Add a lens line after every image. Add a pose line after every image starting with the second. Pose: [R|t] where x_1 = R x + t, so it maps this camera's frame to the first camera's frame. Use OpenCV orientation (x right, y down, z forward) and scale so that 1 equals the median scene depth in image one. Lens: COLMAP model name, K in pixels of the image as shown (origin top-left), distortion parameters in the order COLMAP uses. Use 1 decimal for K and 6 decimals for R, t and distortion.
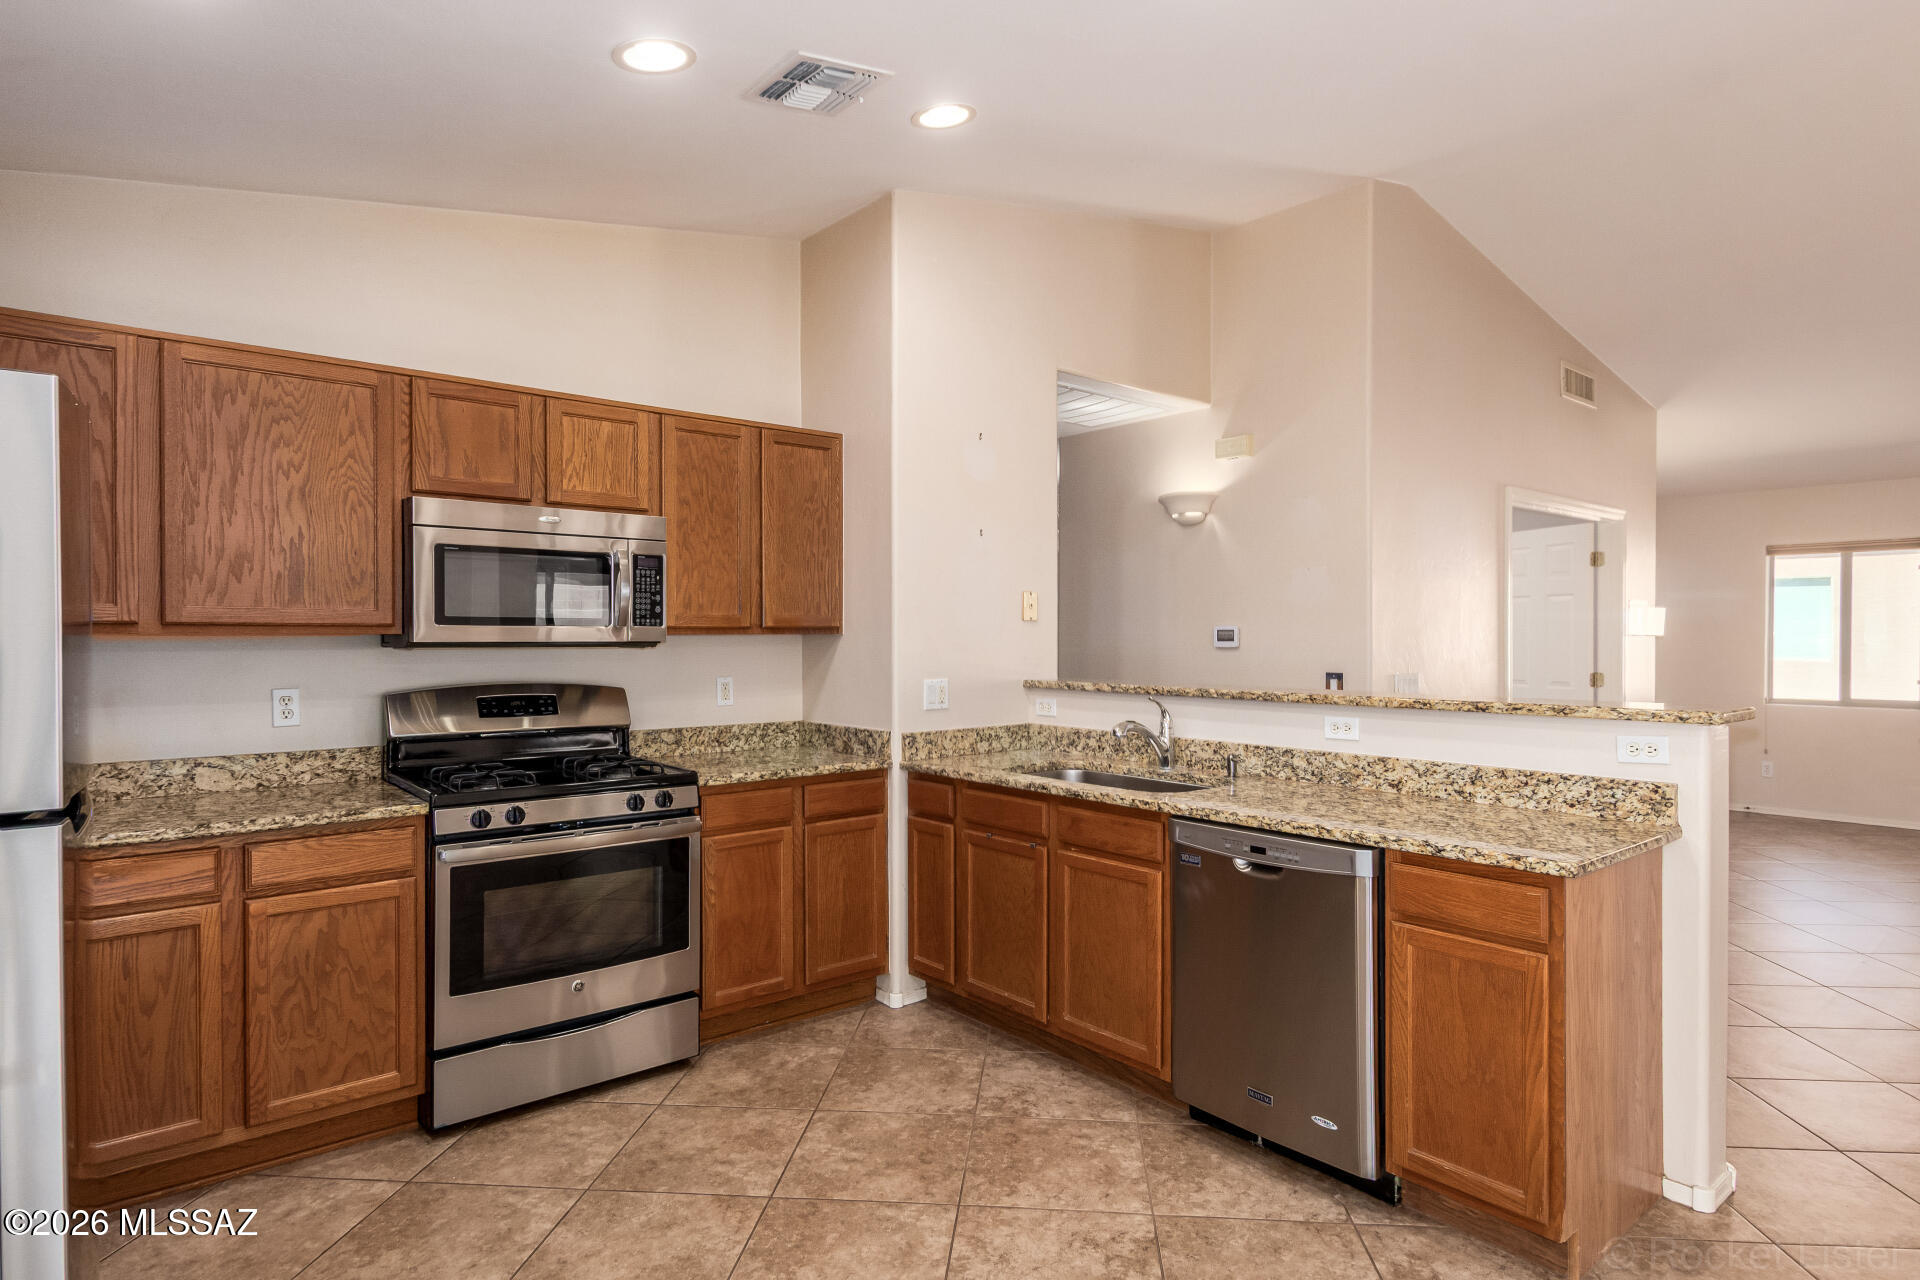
lens RADIAL K [[1031.5, 0, 976.6], [0, 1031.5, 642.5], [0, 0, 1]] dist [0.003075, 0.000883]
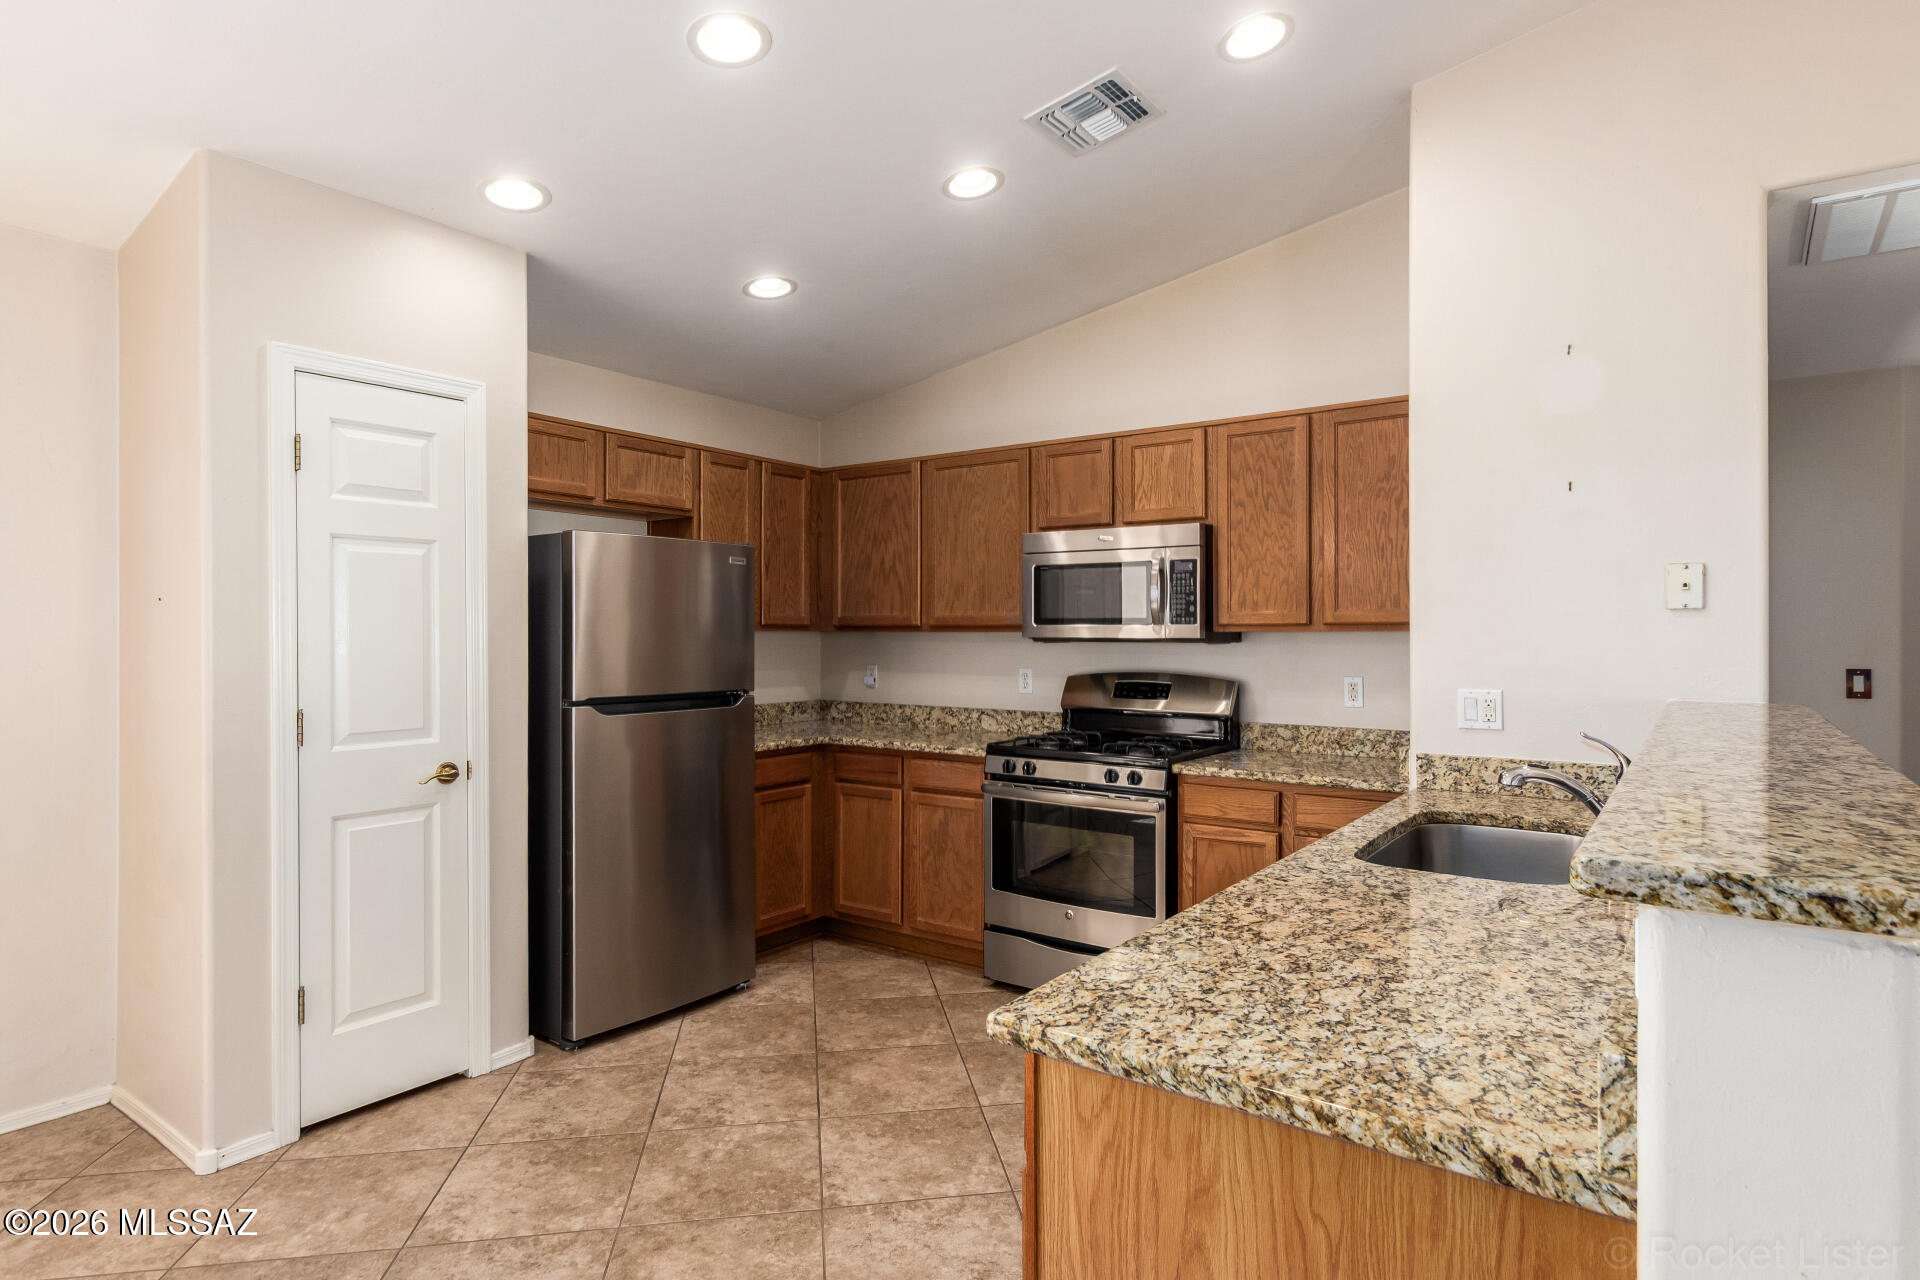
lens RADIAL K [[1031.5, 0, 977.3], [0, 1031.5, 635.5], [0, 0, 1]] dist [0.003075, 0.000883]
pose [[0.242629, 0.000825, -0.970119, 0.697951], [-0.006257, 0.999980, -0.000714, -0.001523], [0.970099, 0.006243, 0.242630, 0.519872]]
